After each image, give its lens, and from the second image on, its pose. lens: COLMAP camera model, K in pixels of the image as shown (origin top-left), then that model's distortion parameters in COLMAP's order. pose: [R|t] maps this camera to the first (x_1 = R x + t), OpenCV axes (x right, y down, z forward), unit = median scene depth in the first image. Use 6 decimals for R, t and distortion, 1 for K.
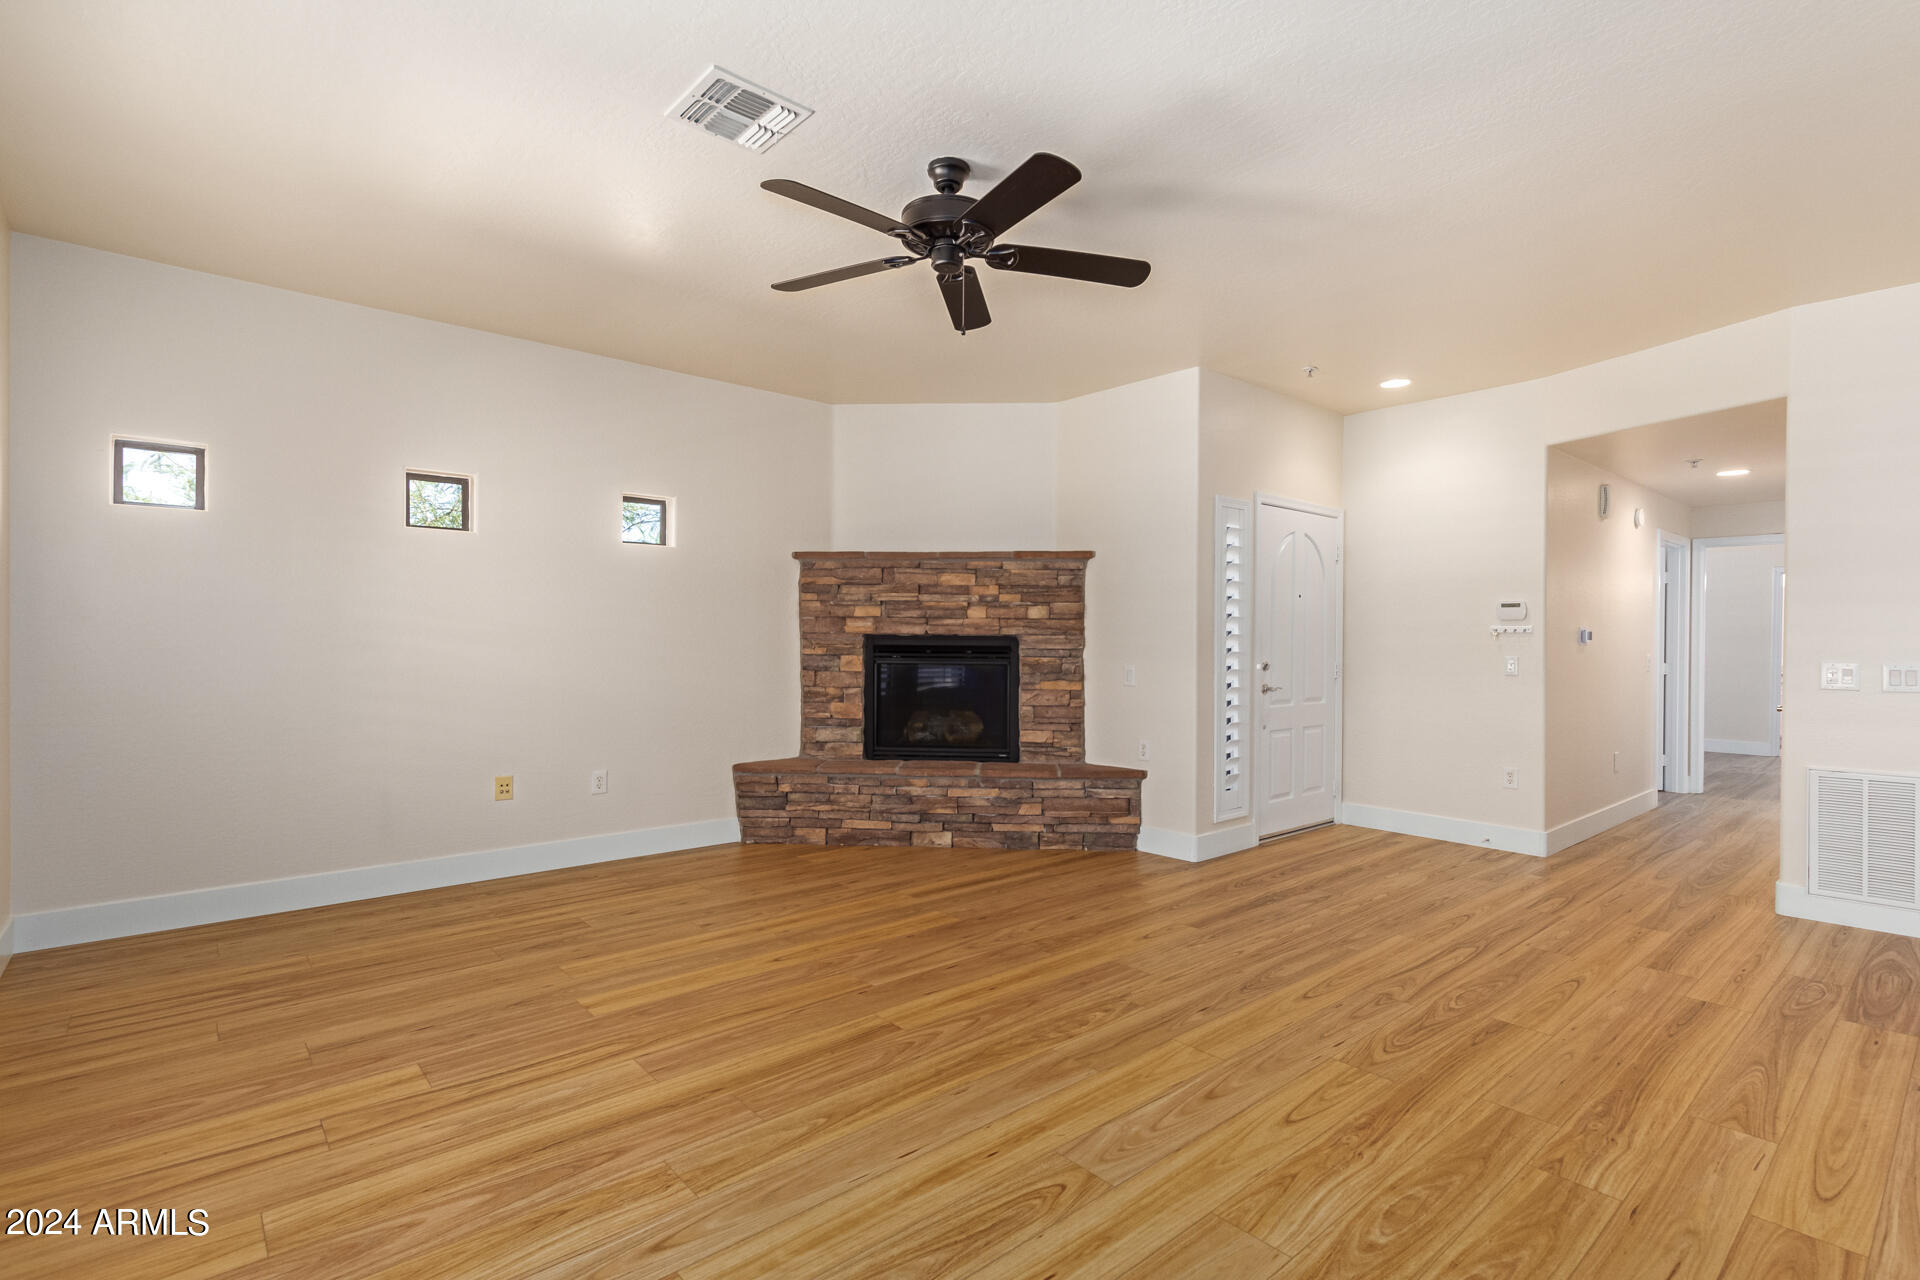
lens RADIAL K [[910.9, 0, 964.8], [0, 910.9, 640.5], [0, 0, 1]] dist [-0.000707, -0.000012]
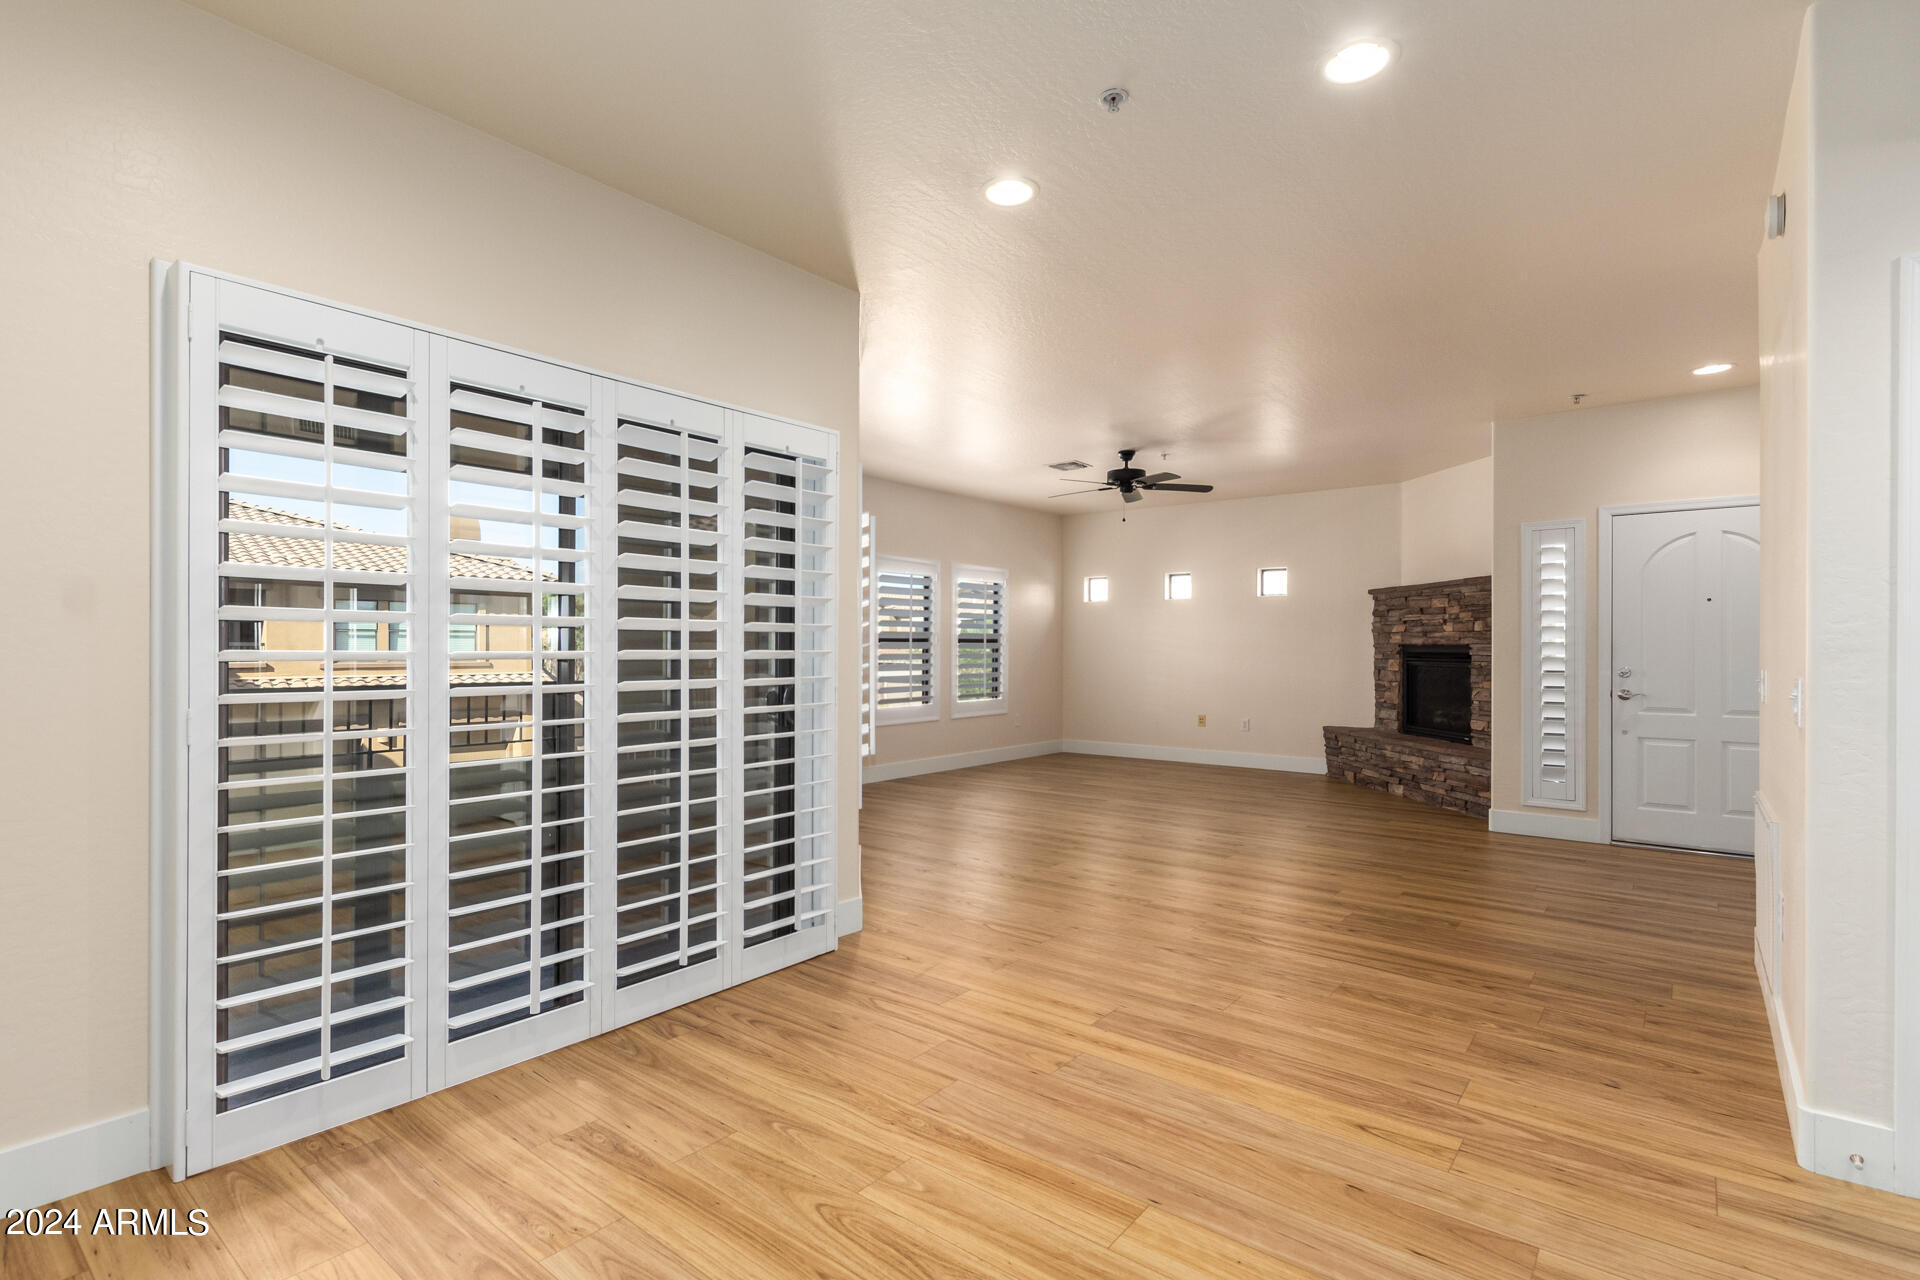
lens RADIAL K [[910.9, 0, 974.8], [0, 910.9, 646.1], [0, 0, 1]] dist [-0.000707, -0.000012]
pose [[0.173543, -0.007658, -0.984796, 1.183417], [0.001440, 0.999971, -0.007523, 0.005084], [0.984825, -0.000112, 0.173549, 0.103759]]
